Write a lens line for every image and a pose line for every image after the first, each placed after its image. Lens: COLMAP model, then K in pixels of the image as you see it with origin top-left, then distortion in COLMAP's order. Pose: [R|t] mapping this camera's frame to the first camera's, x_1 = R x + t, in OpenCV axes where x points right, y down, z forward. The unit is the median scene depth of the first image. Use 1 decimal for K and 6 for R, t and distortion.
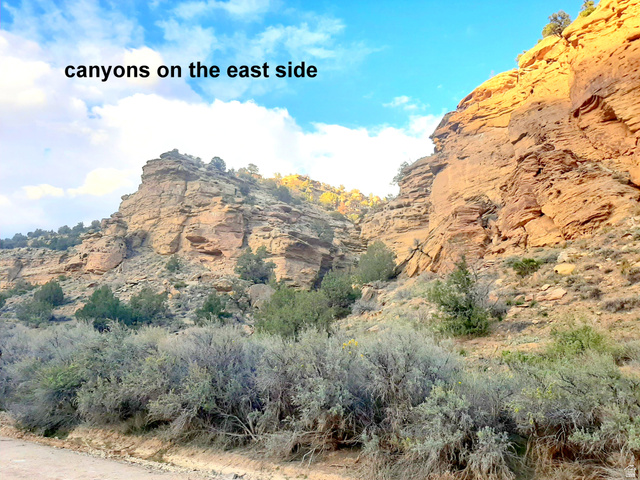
lens RADIAL K [[482.1, 0, 320.0], [0, 482.1, 240.0], [0, 0, 1]] dist [-0.002609, -0.006634]
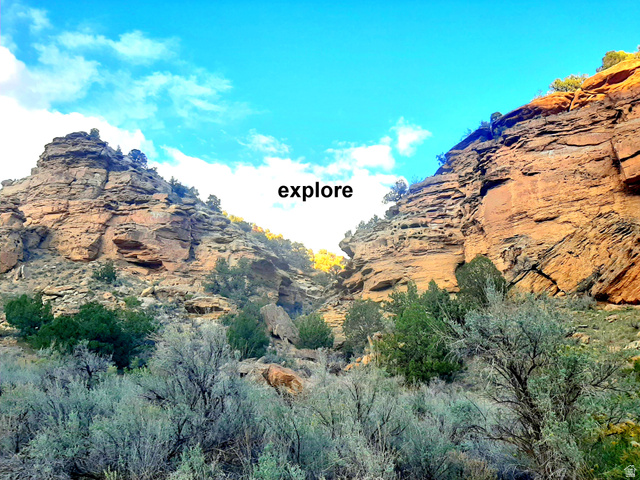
lens RADIAL K [[482.1, 0, 320.0], [0, 482.1, 240.0], [0, 0, 1]] dist [-0.002609, -0.006634]
pose [[0.944716, 0.100335, 0.312162, -0.210081], [-0.076064, 0.993122, -0.089013, 0.036812], [-0.318946, 0.060347, 0.945850, 0.181634]]
